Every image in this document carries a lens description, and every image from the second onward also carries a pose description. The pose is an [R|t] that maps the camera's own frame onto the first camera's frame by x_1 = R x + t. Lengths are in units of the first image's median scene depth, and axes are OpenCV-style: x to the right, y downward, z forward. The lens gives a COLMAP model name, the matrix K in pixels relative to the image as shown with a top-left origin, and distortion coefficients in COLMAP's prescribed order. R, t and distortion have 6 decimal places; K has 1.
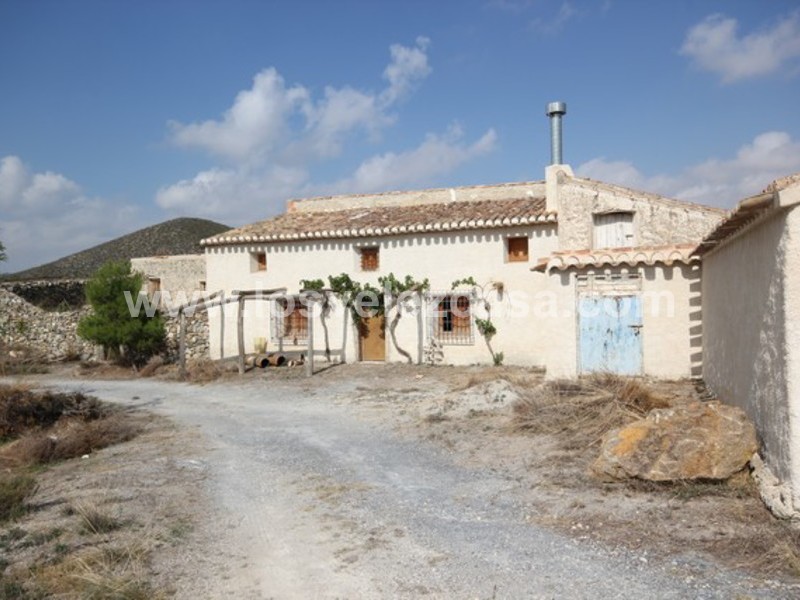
lens RADIAL K [[647.6, 0, 395.2], [0, 647.6, 300.2], [0, 0, 1]] dist [-0.012209, 0.026880]
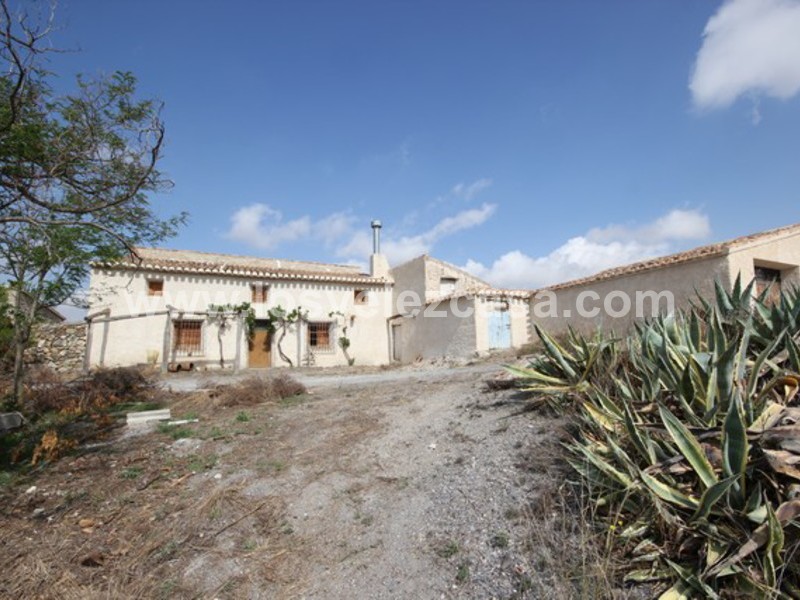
lens RADIAL K [[412.1, 0, 394.8], [0, 412.1, 305.6], [0, 0, 1]] dist [0.001325, -0.008185]
pose [[0.699004, 0.106083, 0.707206, -0.484239], [0.003475, 0.988420, -0.151701, 0.101760], [-0.715109, 0.108497, 0.690541, 0.172332]]
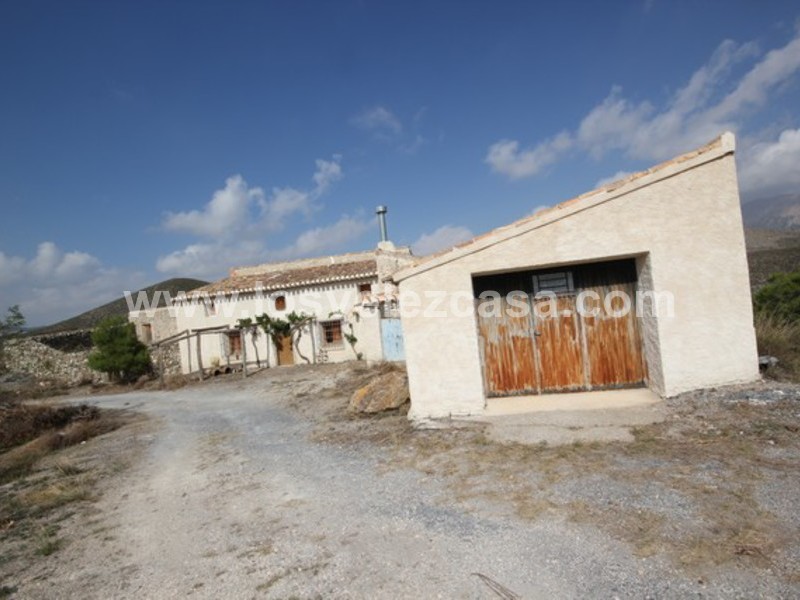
lens RADIAL K [[412.1, 0, 397.0], [0, 412.1, 304.3], [0, 0, 1]] dist [0.001325, -0.008185]
pose [[0.982425, -0.075897, 0.170529, 0.076303], [0.082103, 0.996183, -0.029627, -0.004902], [-0.167630, 0.043107, 0.984907, -0.086377]]
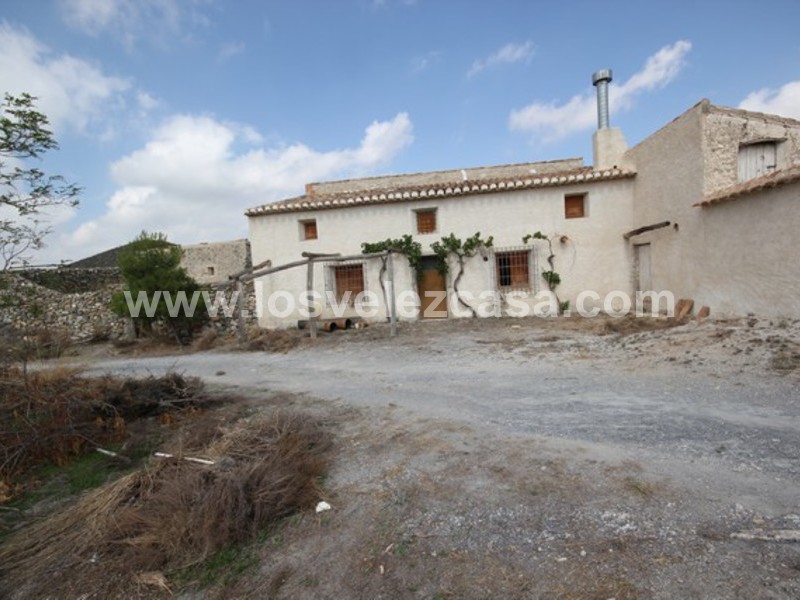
lens RADIAL K [[412.1, 0, 400.9], [0, 412.1, 307.5], [0, 0, 1]] dist [0.001325, -0.008185]
pose [[0.970910, -0.054951, 0.233054, -0.251517], [0.045918, 0.997975, 0.044014, 0.045479], [-0.235000, -0.032032, 0.971467, 0.365770]]
